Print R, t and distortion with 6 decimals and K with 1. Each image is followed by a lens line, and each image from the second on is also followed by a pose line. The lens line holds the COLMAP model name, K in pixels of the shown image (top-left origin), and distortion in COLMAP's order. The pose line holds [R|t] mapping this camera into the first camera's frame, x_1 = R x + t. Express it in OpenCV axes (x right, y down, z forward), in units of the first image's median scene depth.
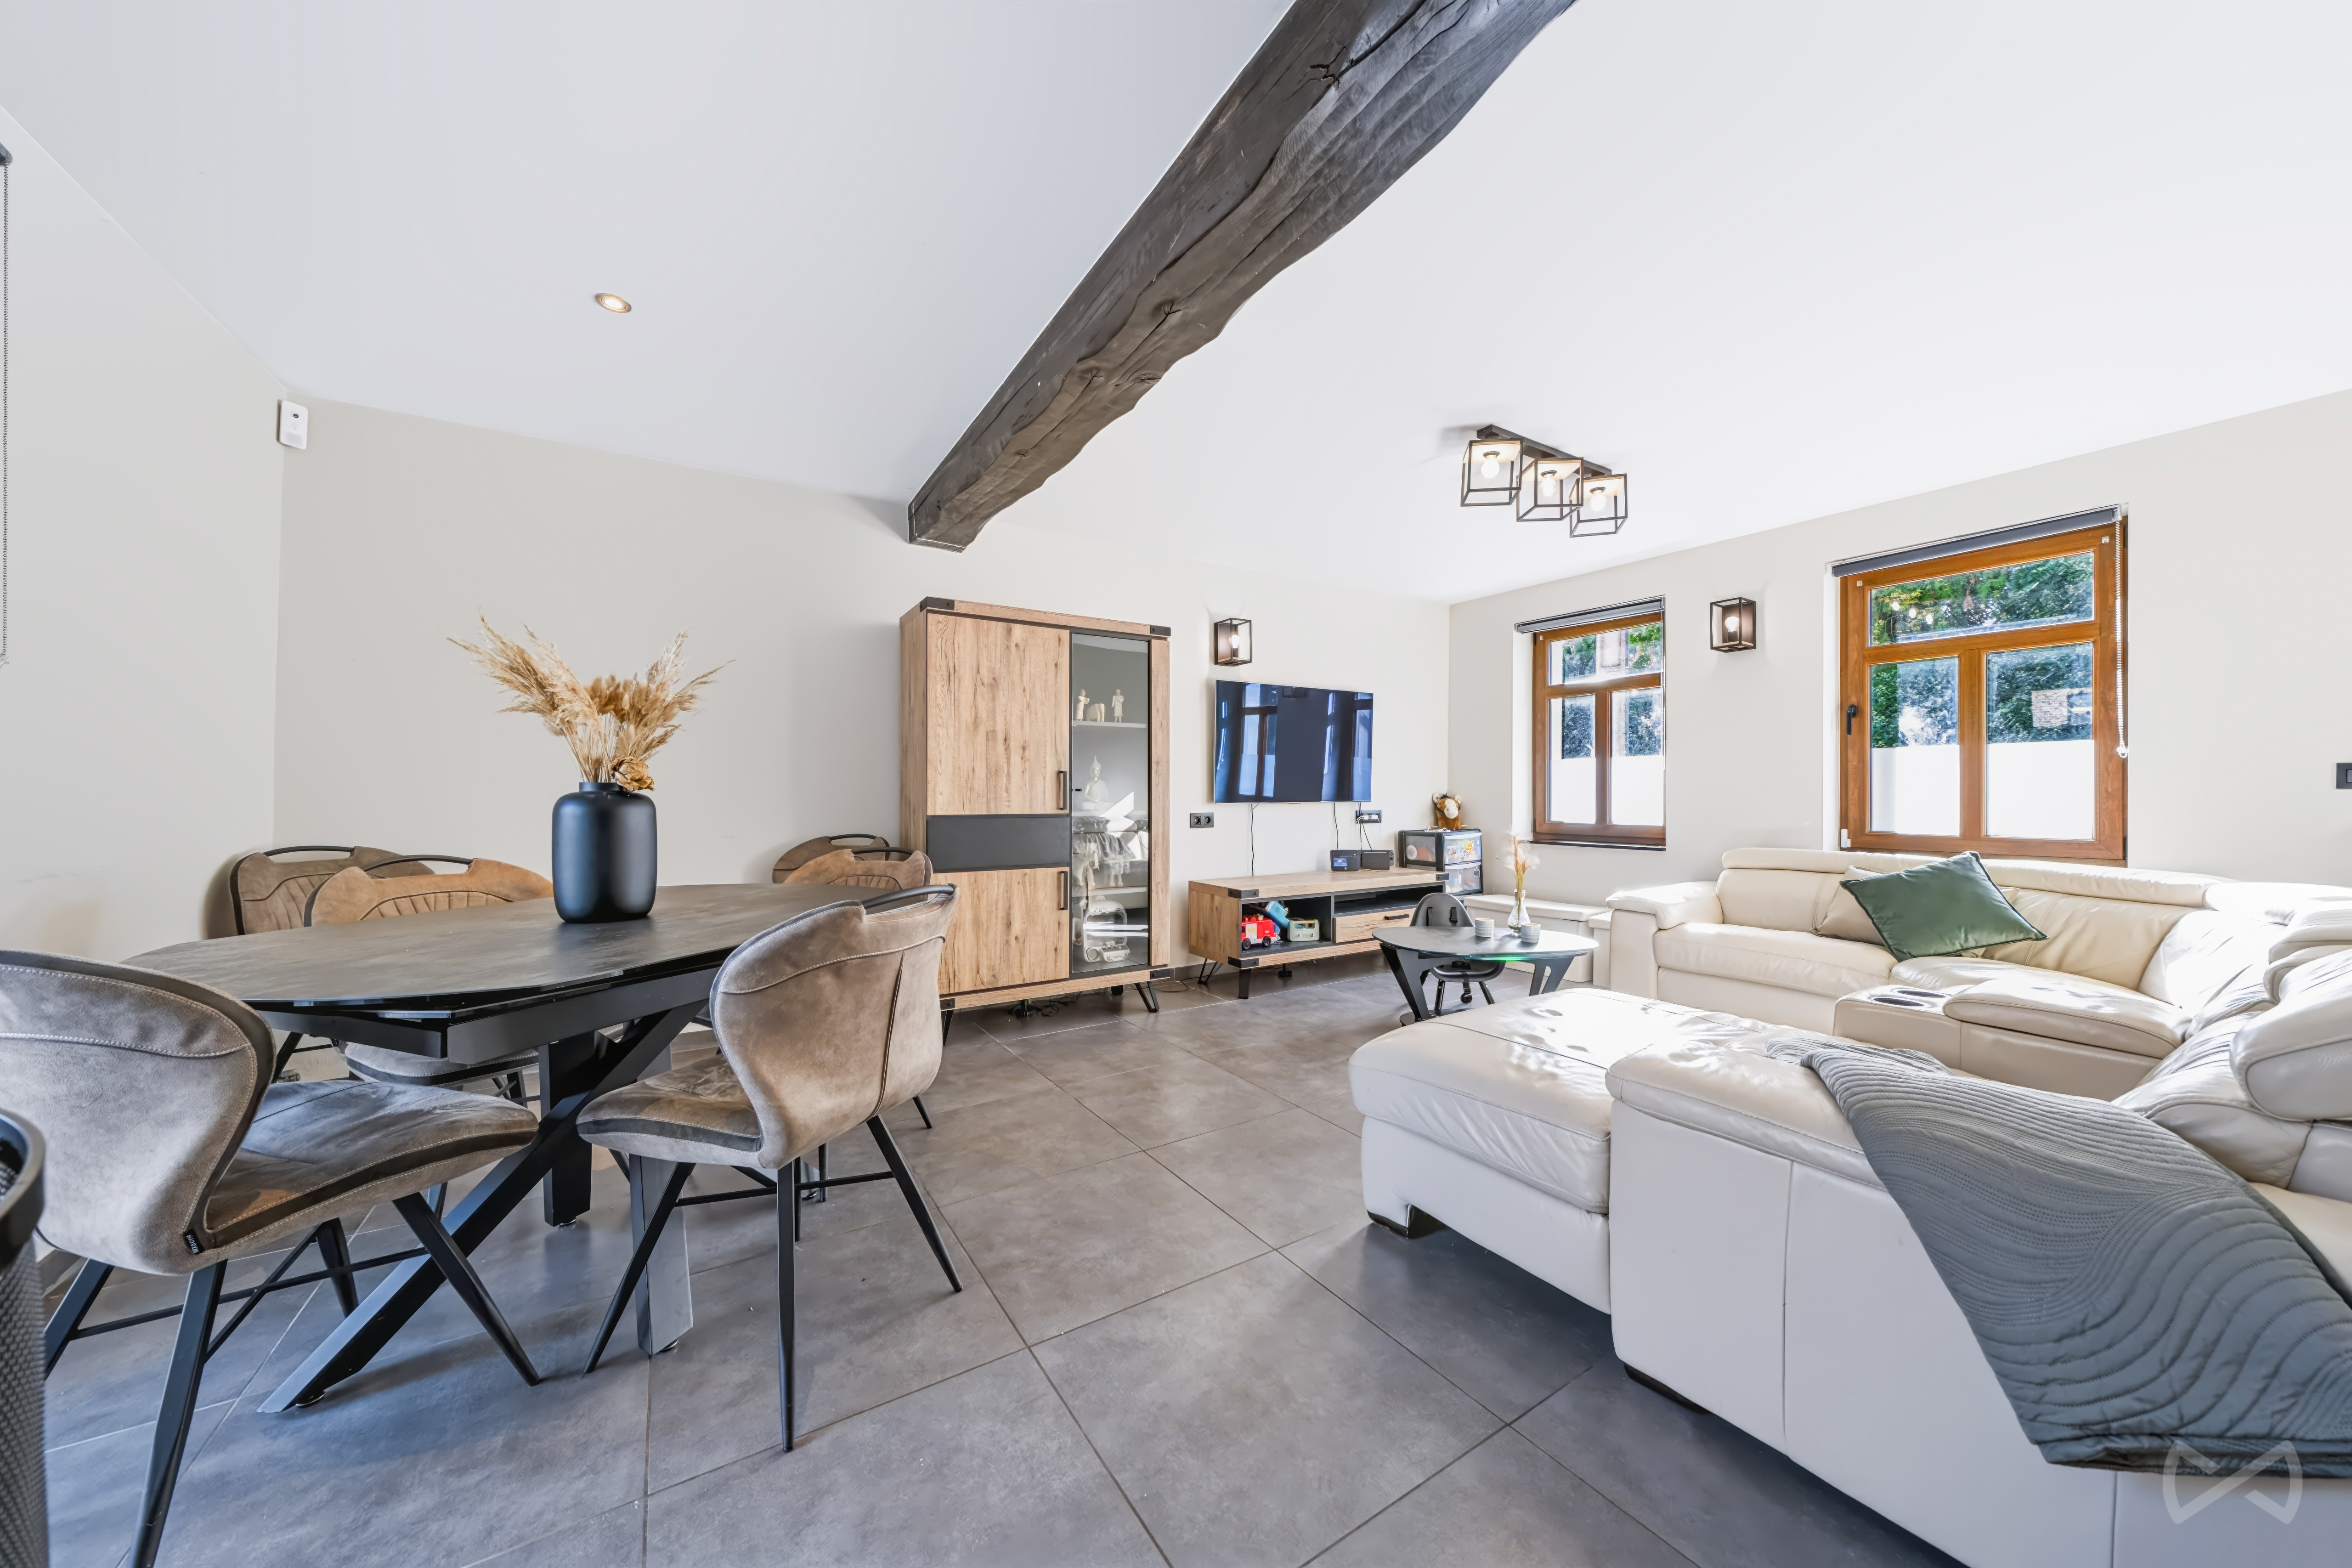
lens RADIAL K [[795.6, 0, 1169.7], [0, 795.6, 791.6], [0, 0, 1]] dist [-0.005524, -0.000109]
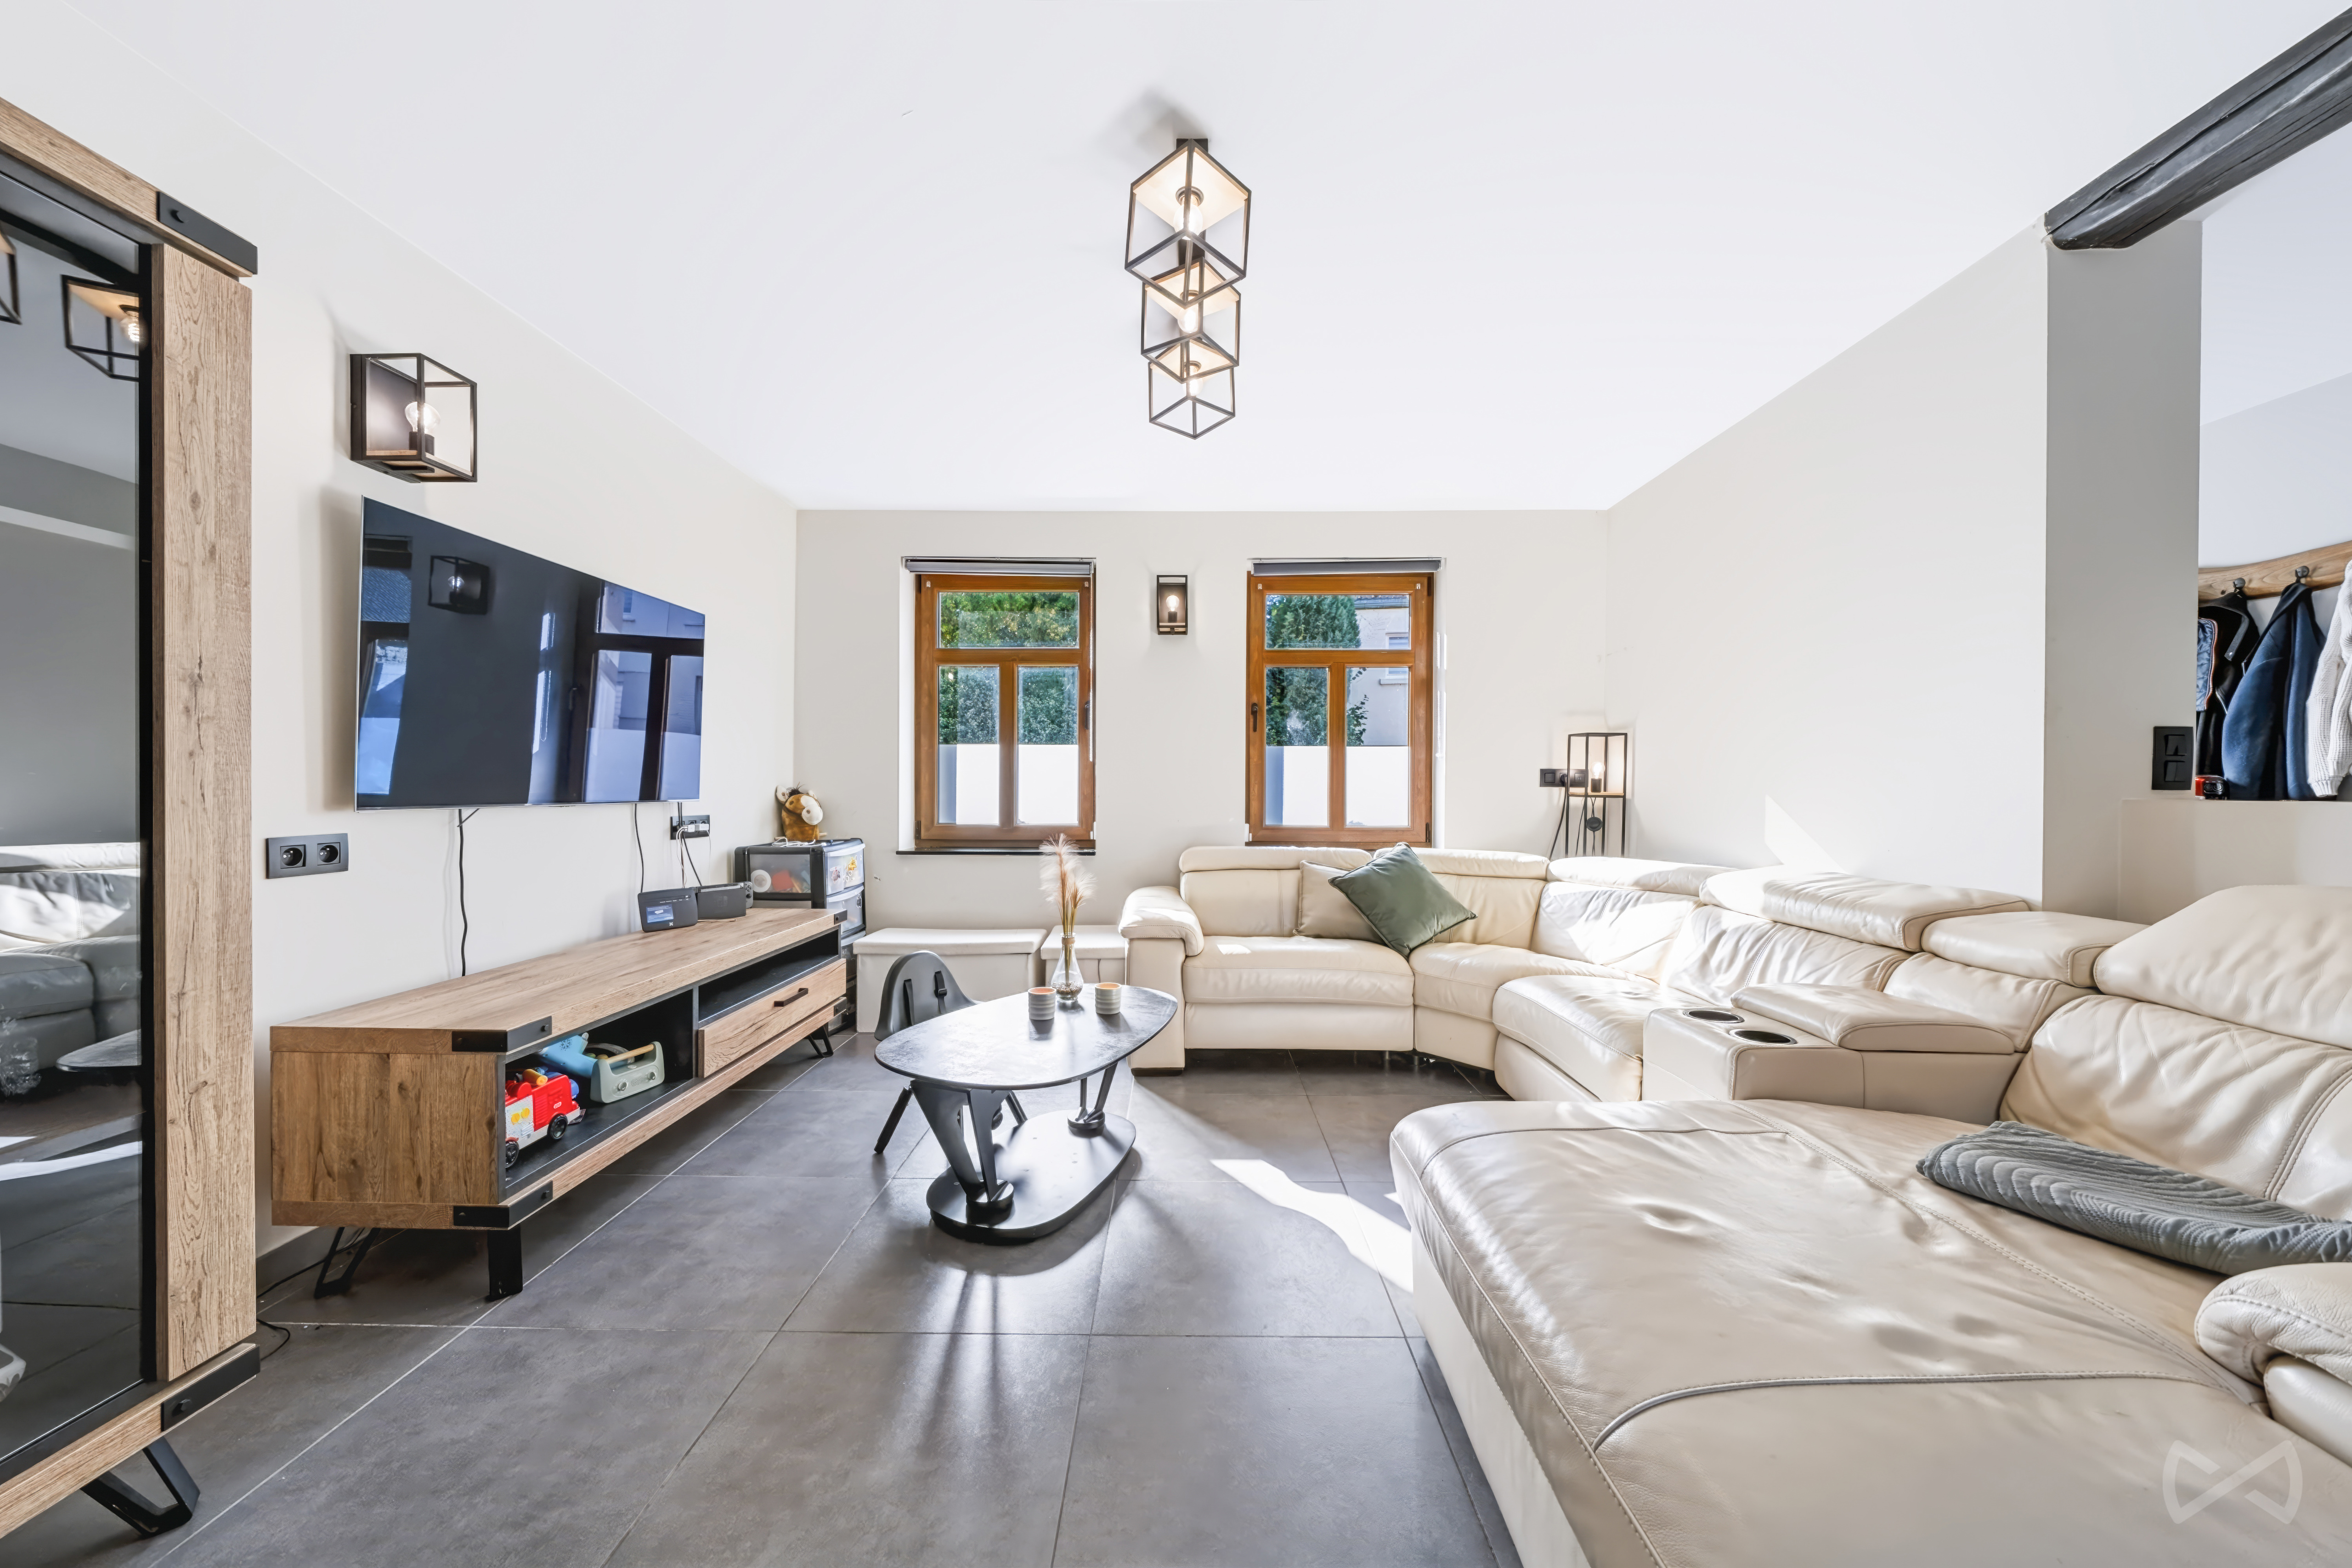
lens RADIAL K [[795.6, 0, 1179.2], [0, 795.6, 792.1], [0, 0, 1]] dist [-0.005524, -0.000109]
pose [[0.540075, -0.001848, 0.841615, -0.053212], [-0.003579, 0.999984, 0.004493, 0.002247], [-0.841609, -0.005439, 0.540059, 0.450940]]
